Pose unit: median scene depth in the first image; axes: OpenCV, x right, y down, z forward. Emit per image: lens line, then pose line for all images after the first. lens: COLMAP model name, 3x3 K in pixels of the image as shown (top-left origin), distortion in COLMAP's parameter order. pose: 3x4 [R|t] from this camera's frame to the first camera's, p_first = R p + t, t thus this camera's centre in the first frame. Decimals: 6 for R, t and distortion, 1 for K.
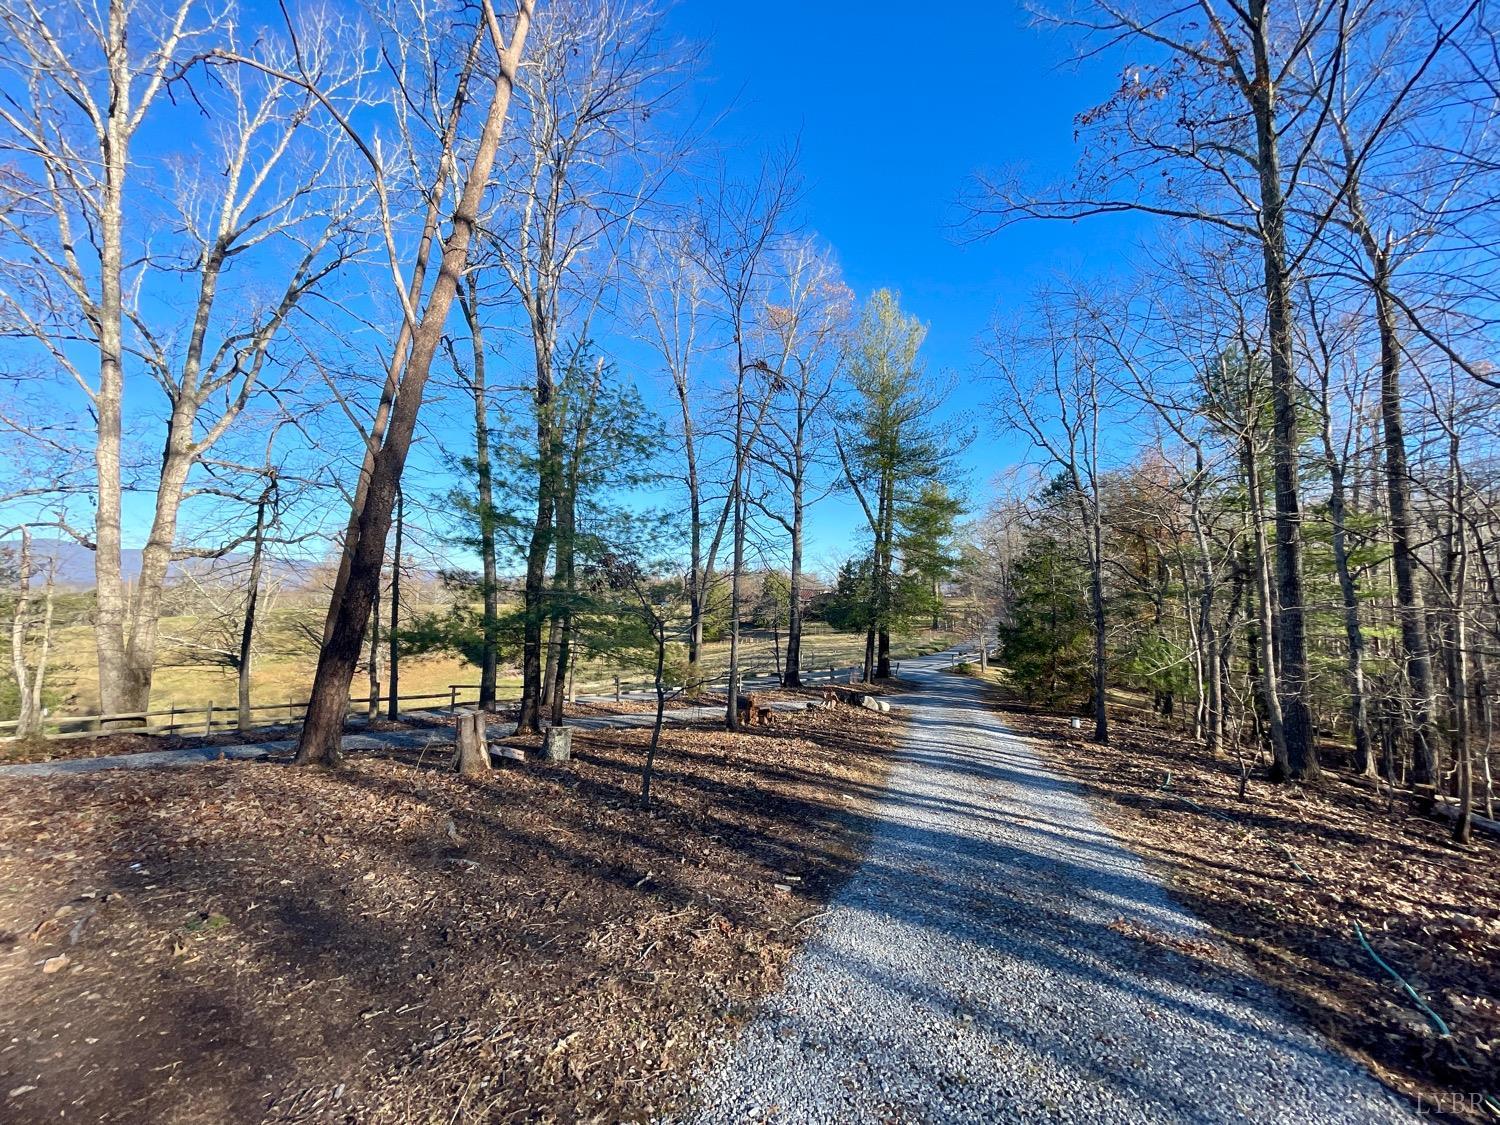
lens RADIAL K [[605.3, 0, 747.4], [0, 605.3, 564.1], [0, 0, 1]] dist [-0.000558, -0.000271]
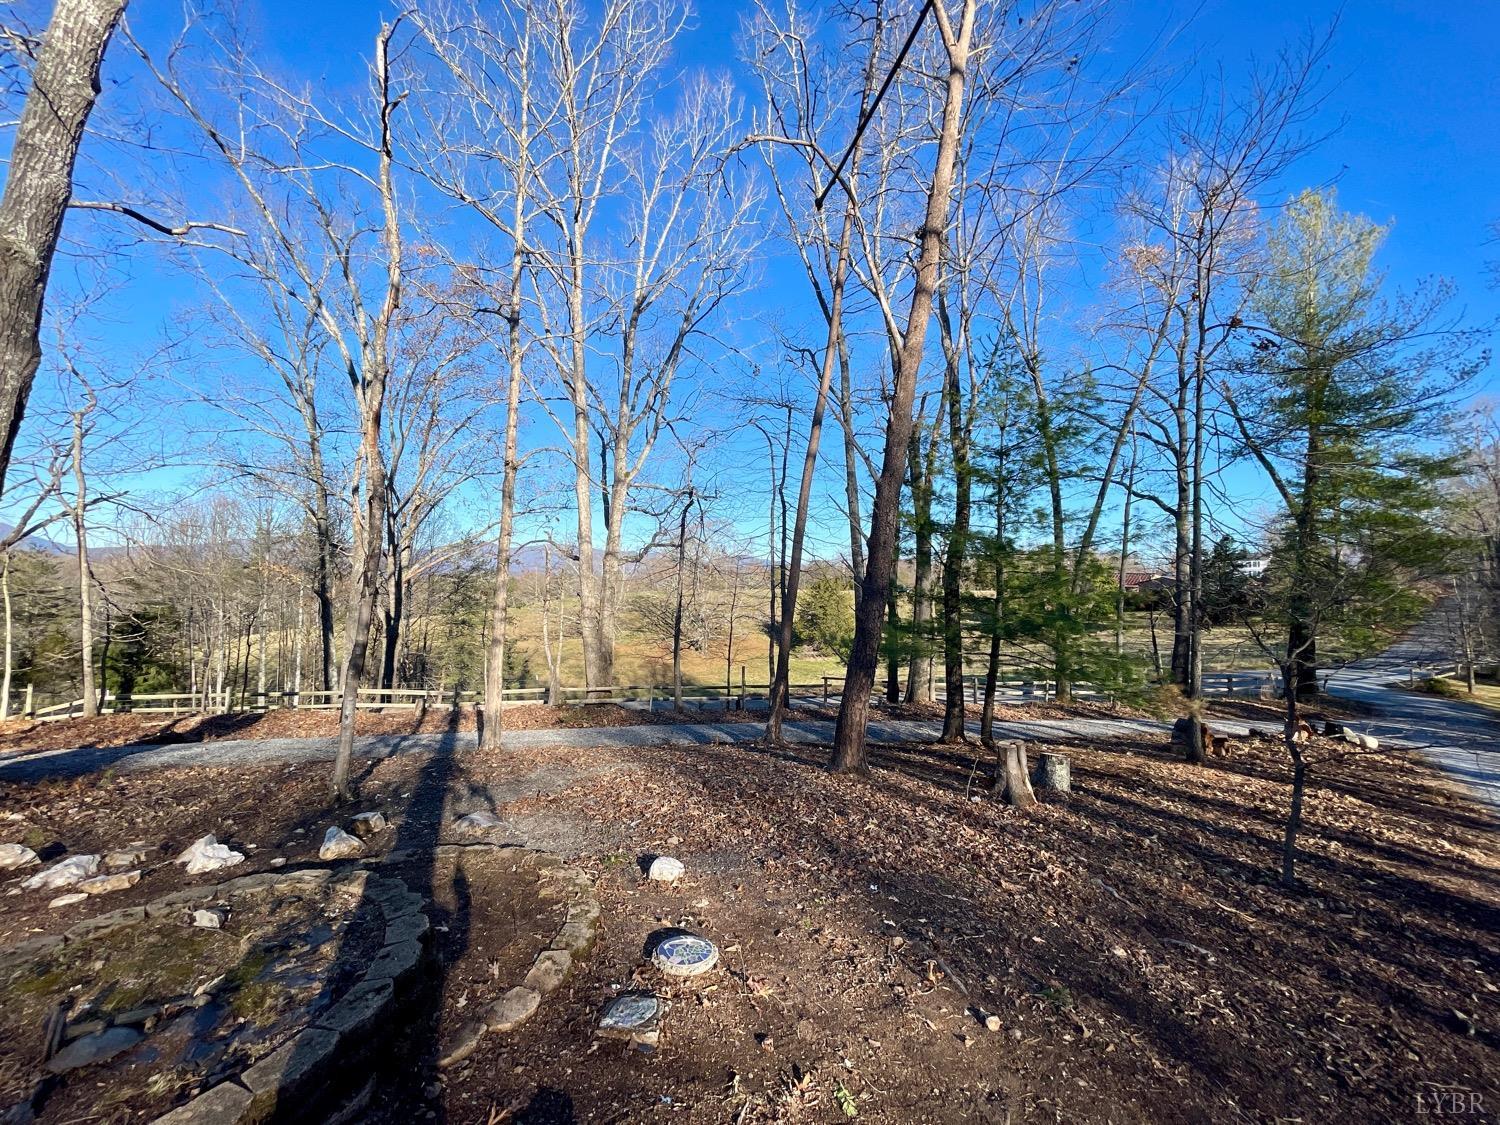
lens RADIAL K [[605.3, 0, 744.8], [0, 605.3, 563.9], [0, 0, 1]] dist [-0.000558, -0.000271]
pose [[0.901885, -0.016712, -0.431652, -0.151257], [0.028436, 0.999381, 0.020720, -0.026686], [0.431038, -0.030962, 0.901802, -0.020235]]
